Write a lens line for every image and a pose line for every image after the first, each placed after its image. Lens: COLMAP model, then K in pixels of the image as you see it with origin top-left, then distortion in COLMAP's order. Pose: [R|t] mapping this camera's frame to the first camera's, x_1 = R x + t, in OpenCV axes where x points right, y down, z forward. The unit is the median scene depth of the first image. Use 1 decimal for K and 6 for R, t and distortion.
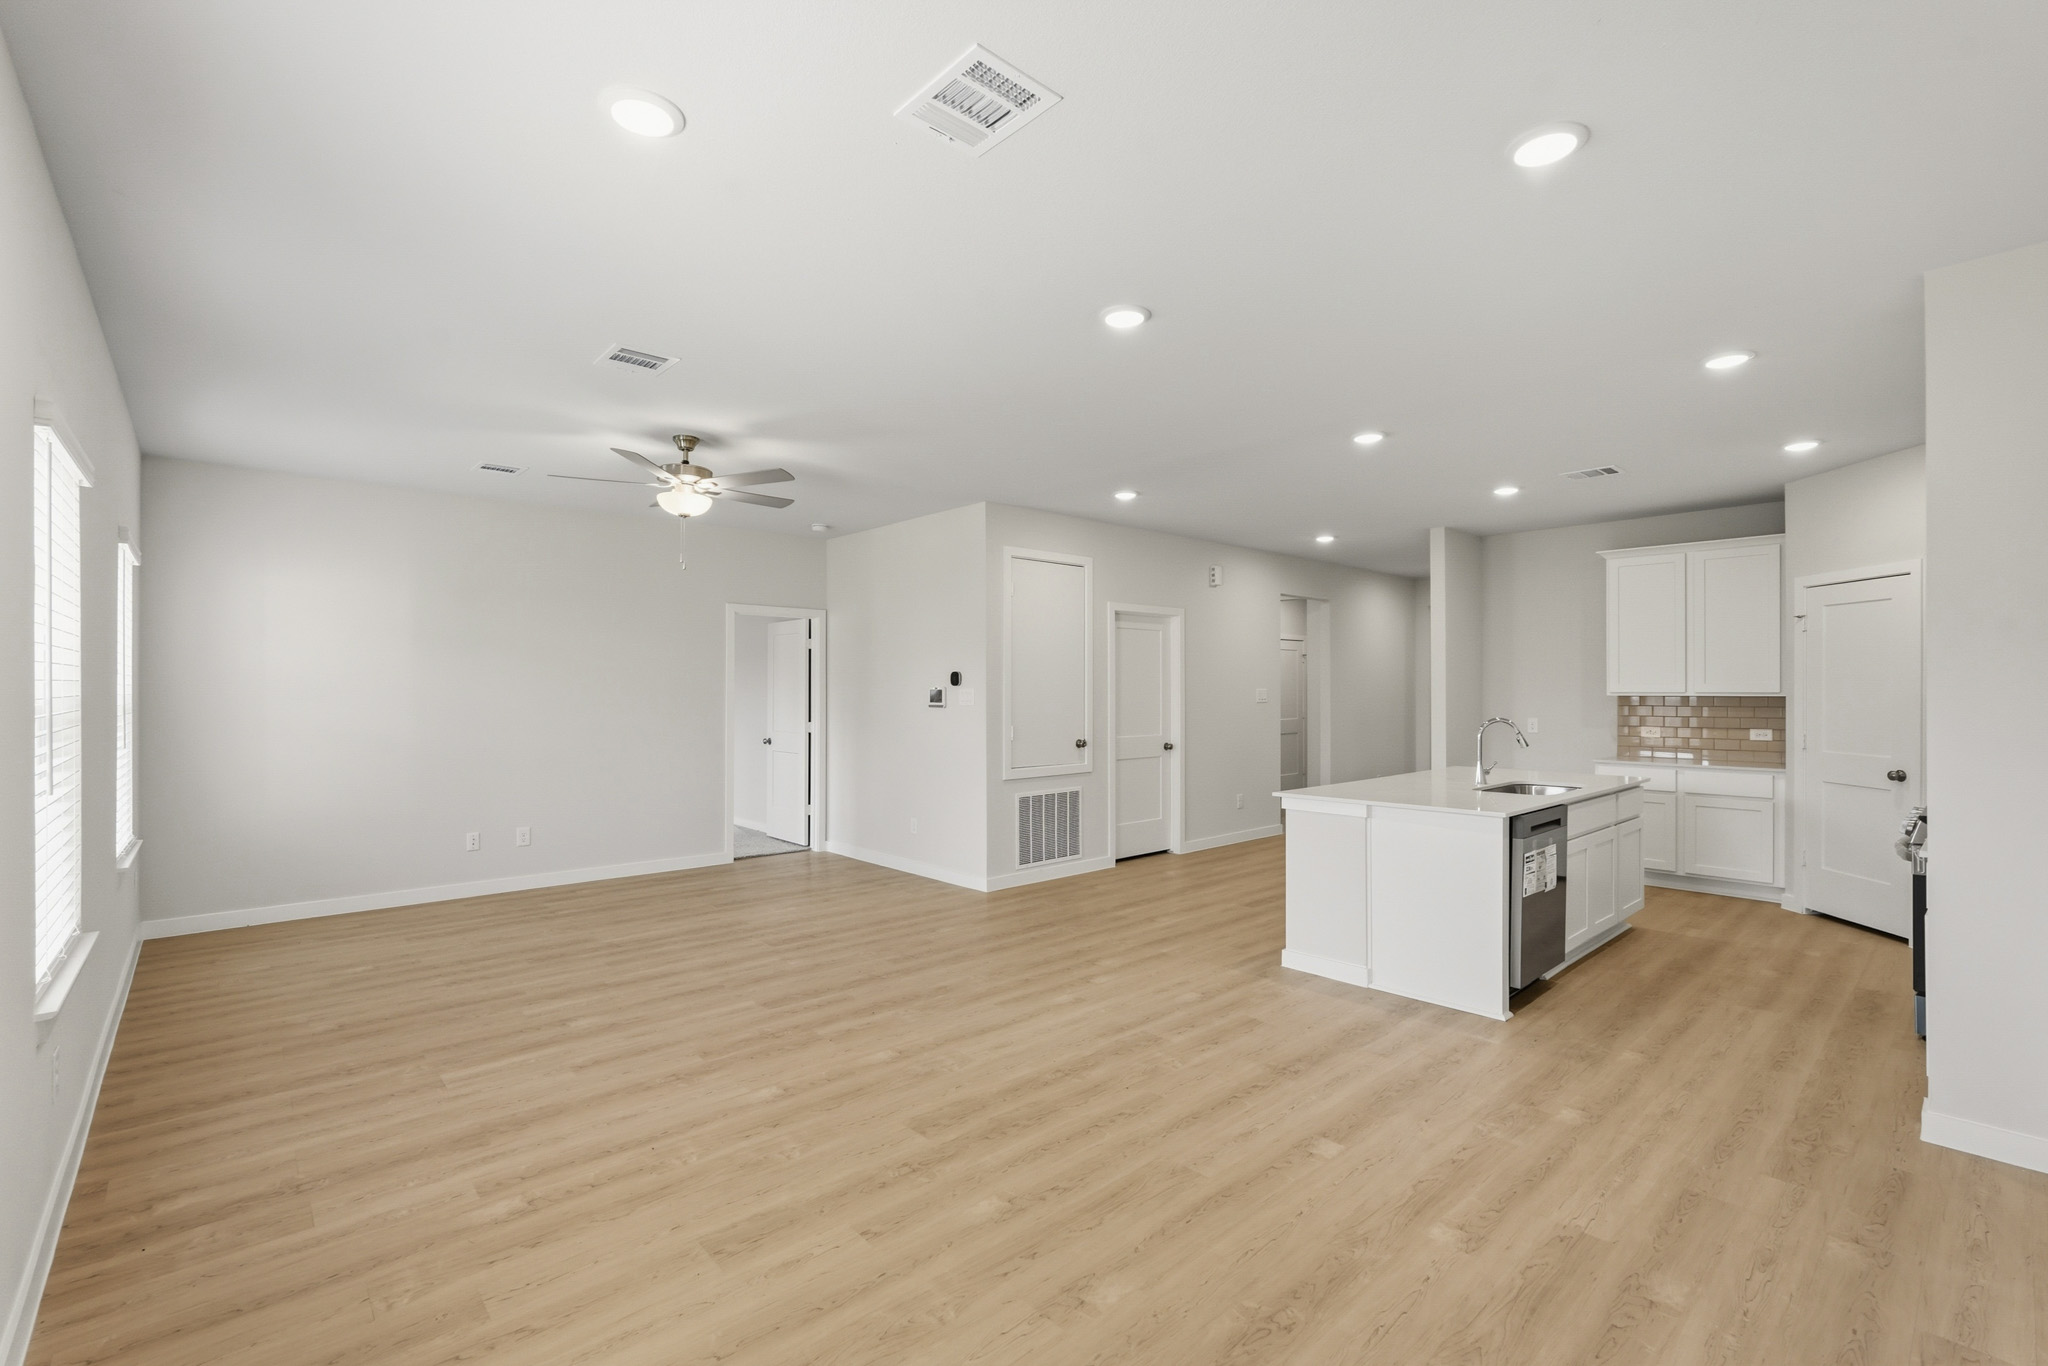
lens RADIAL K [[901.9, 0, 1024.0], [0, 901.9, 683.0], [0, 0, 1]] dist [-0.019661, 0.008761]
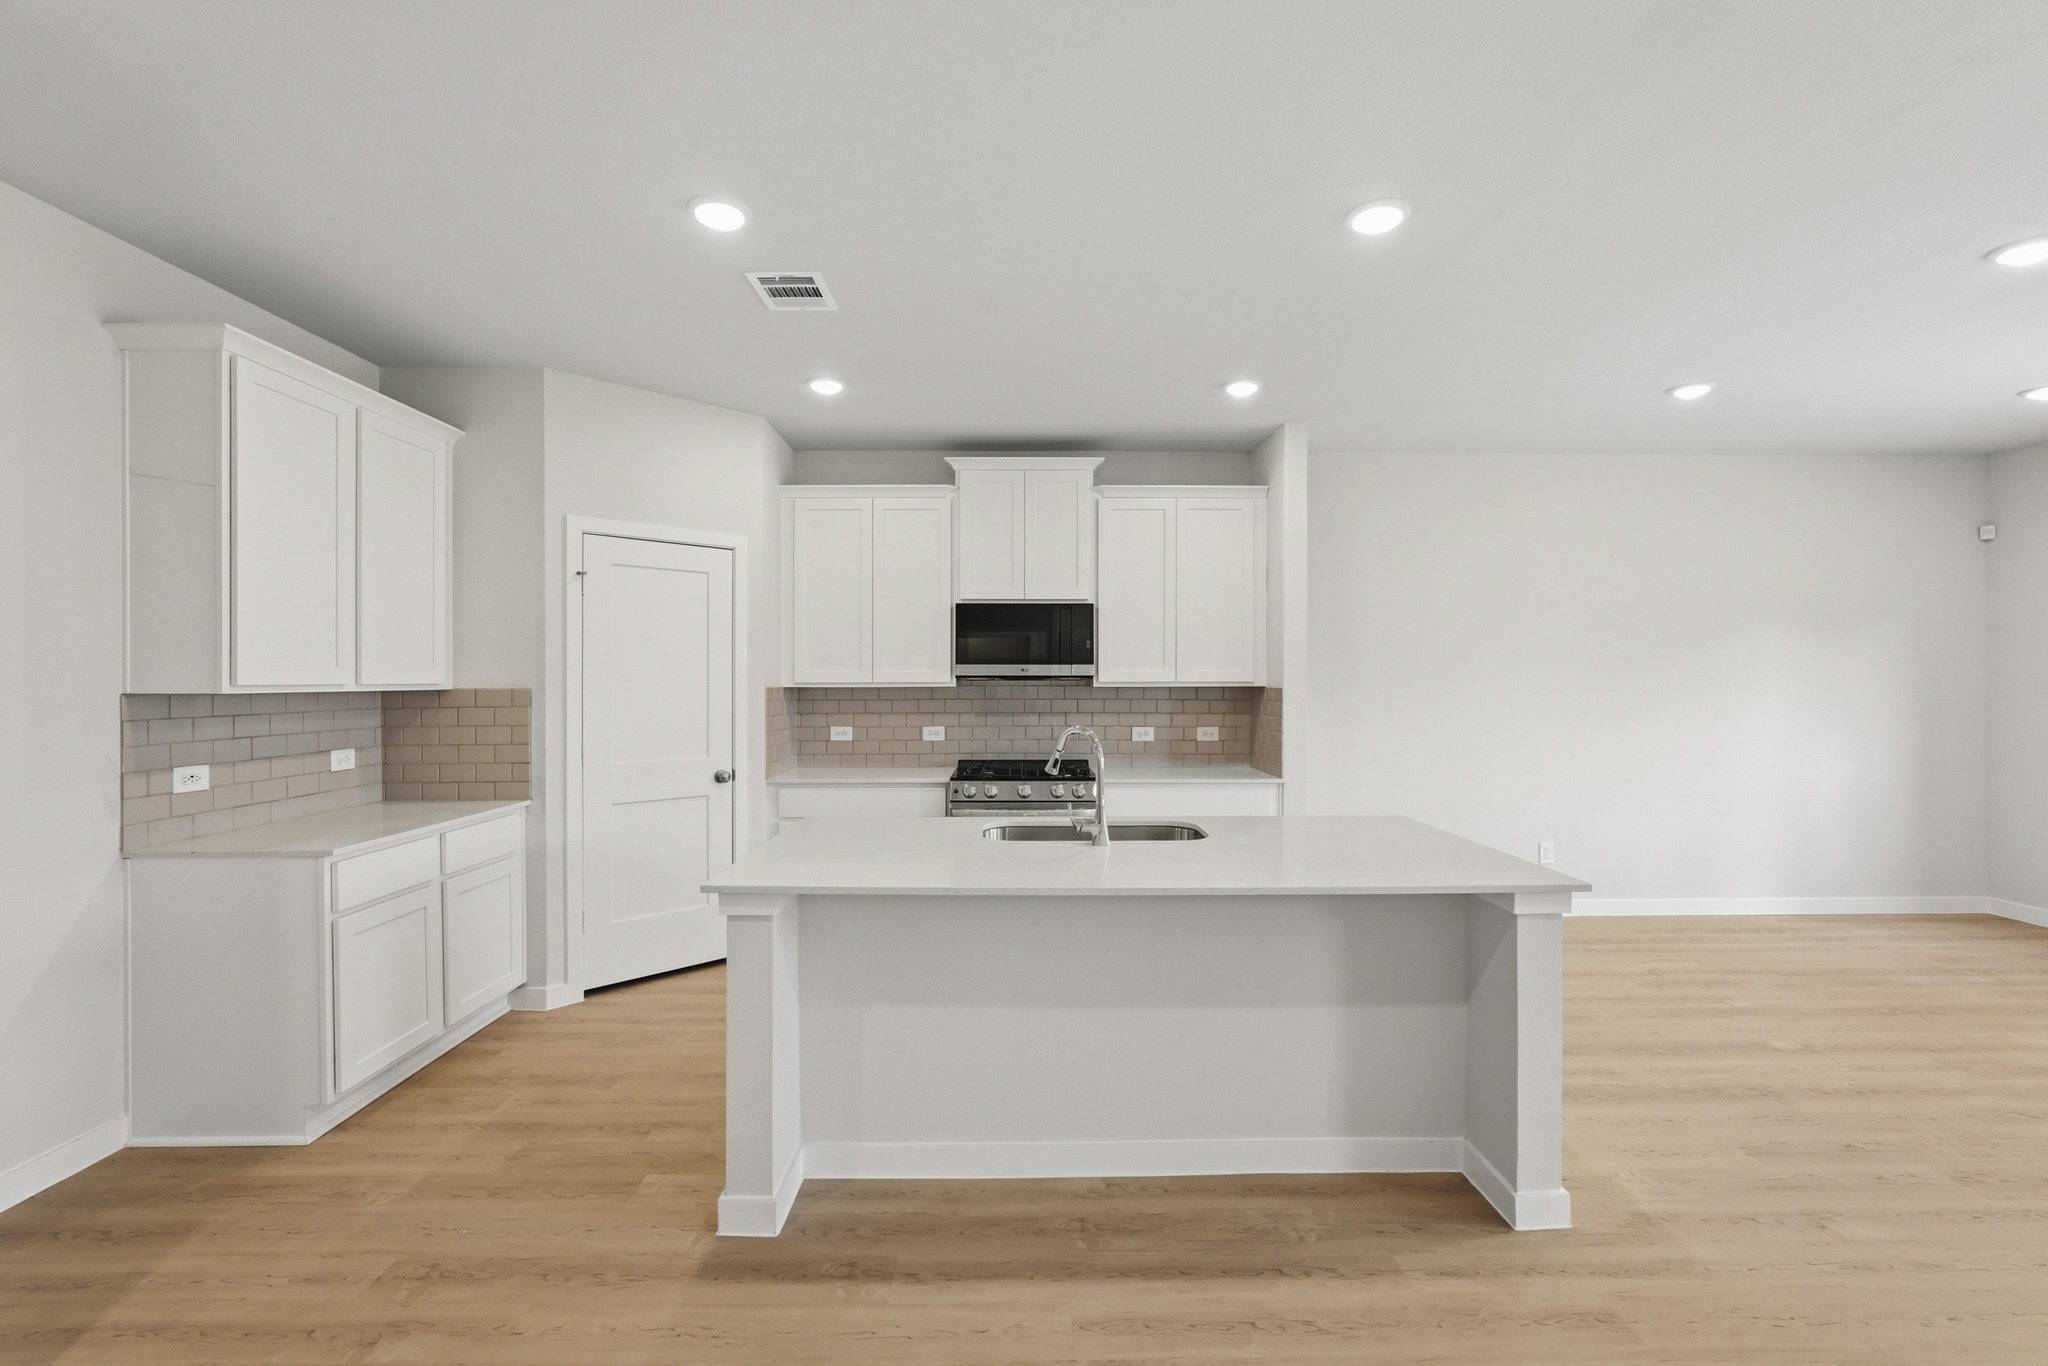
lens RADIAL K [[899.0, 0, 1017.9], [0, 899.0, 686.1], [0, 0, 1]] dist [-0.020863, 0.008917]
pose [[-0.746476, -0.003652, 0.665402, 0.187812], [-0.002752, 0.999993, 0.002400, 0.012891], [-0.665407, -0.000040, -0.746481, 1.579352]]
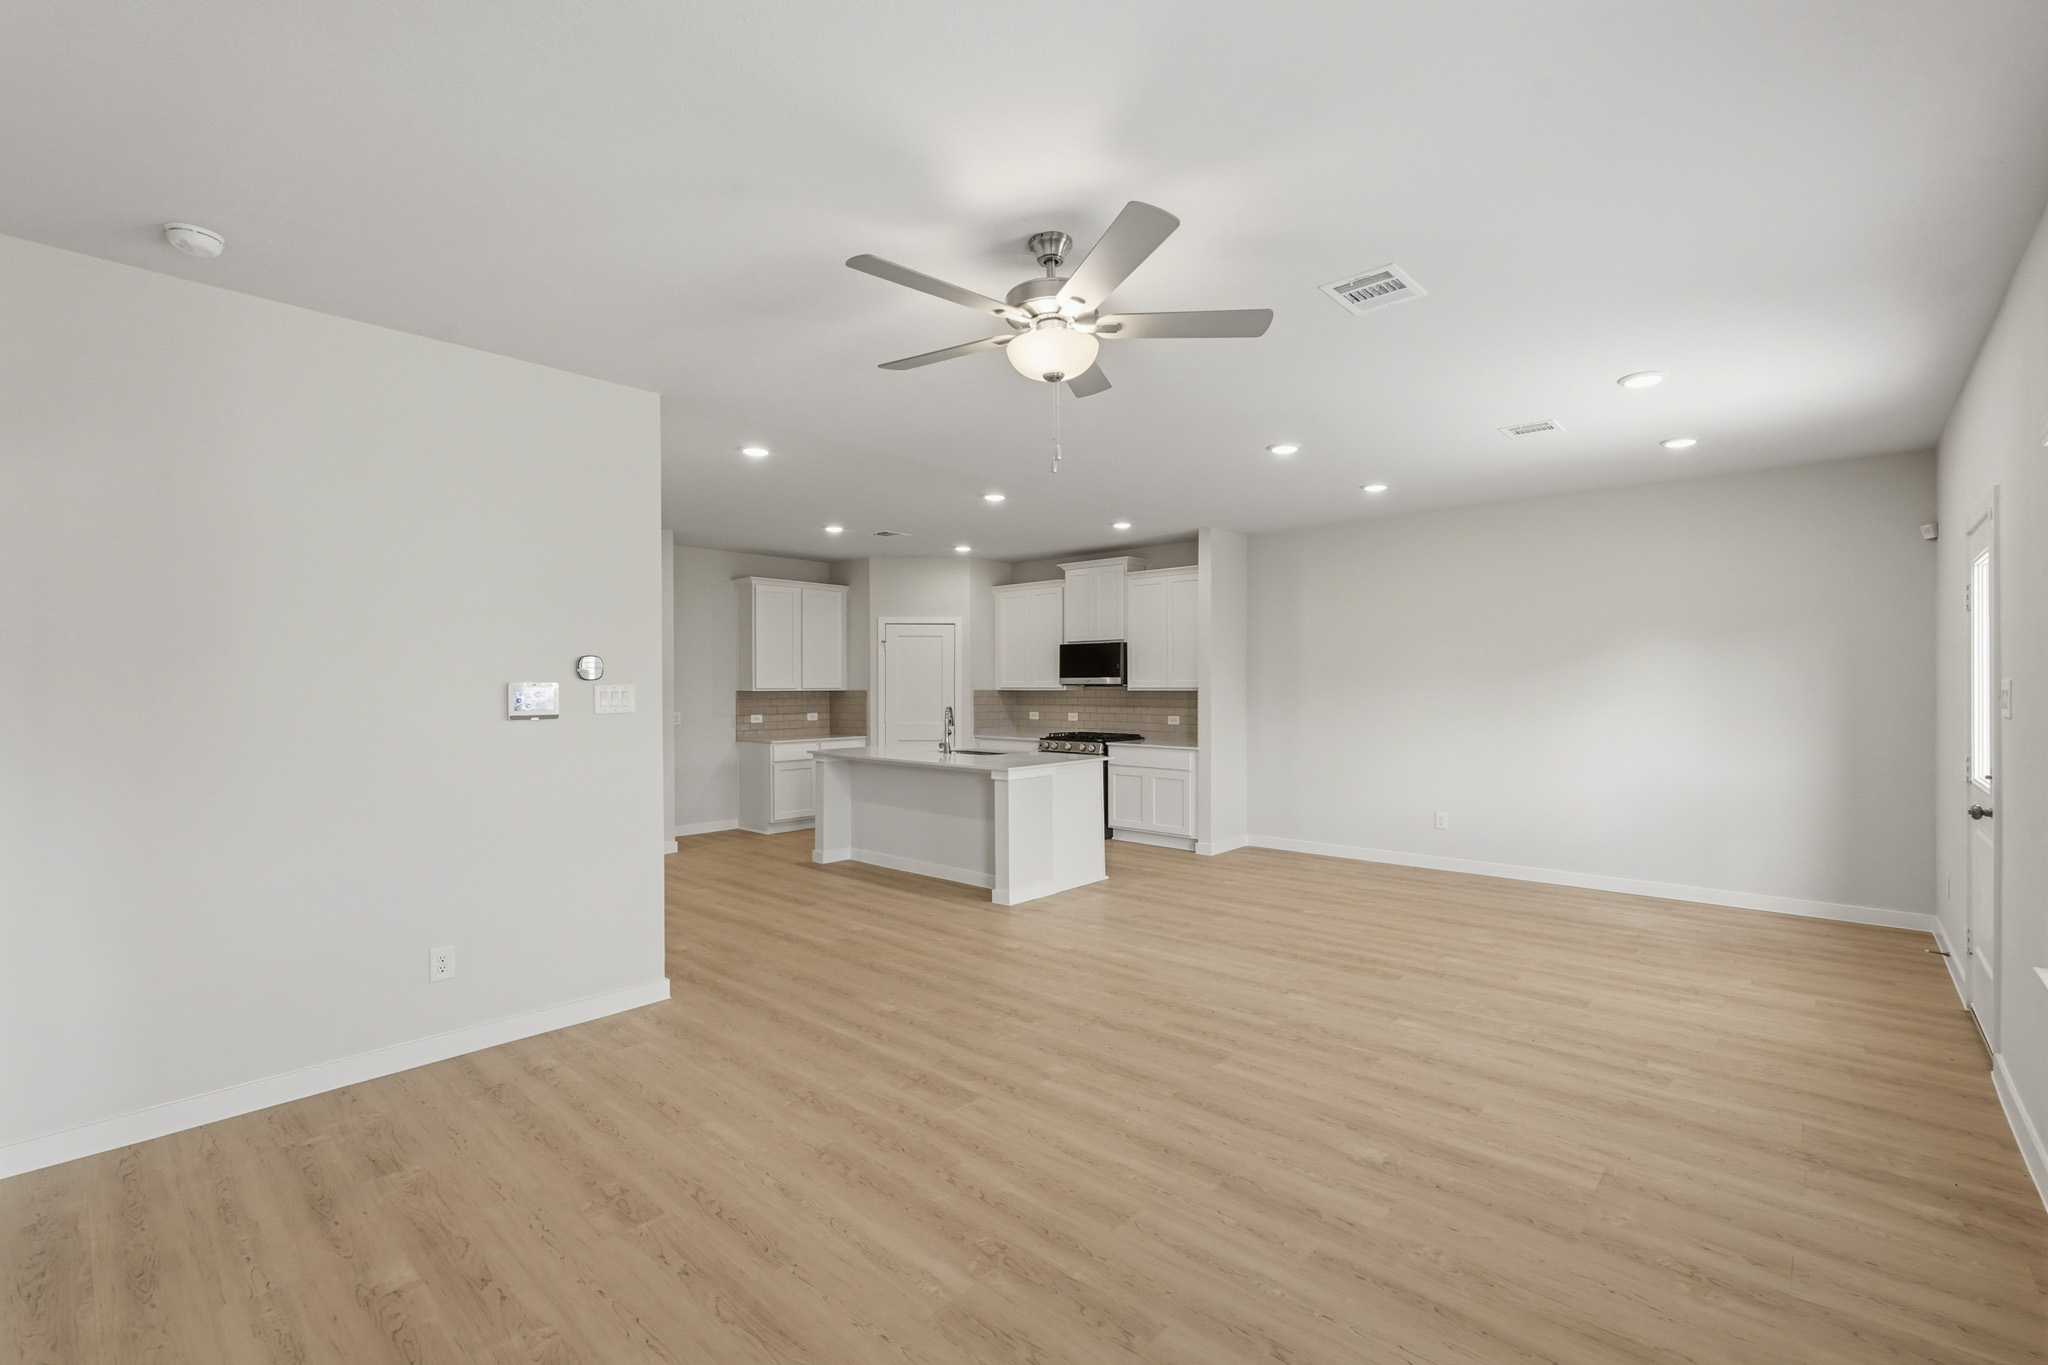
lens RADIAL K [[899.0, 0, 1017.9], [0, 899.0, 685.6], [0, 0, 1]] dist [-0.020863, 0.008917]
pose [[-0.092005, 0.000095, 0.995759, -0.967194], [-0.004111, 0.999991, -0.000475, 0.007783], [-0.995750, -0.004138, -0.092004, 1.107350]]
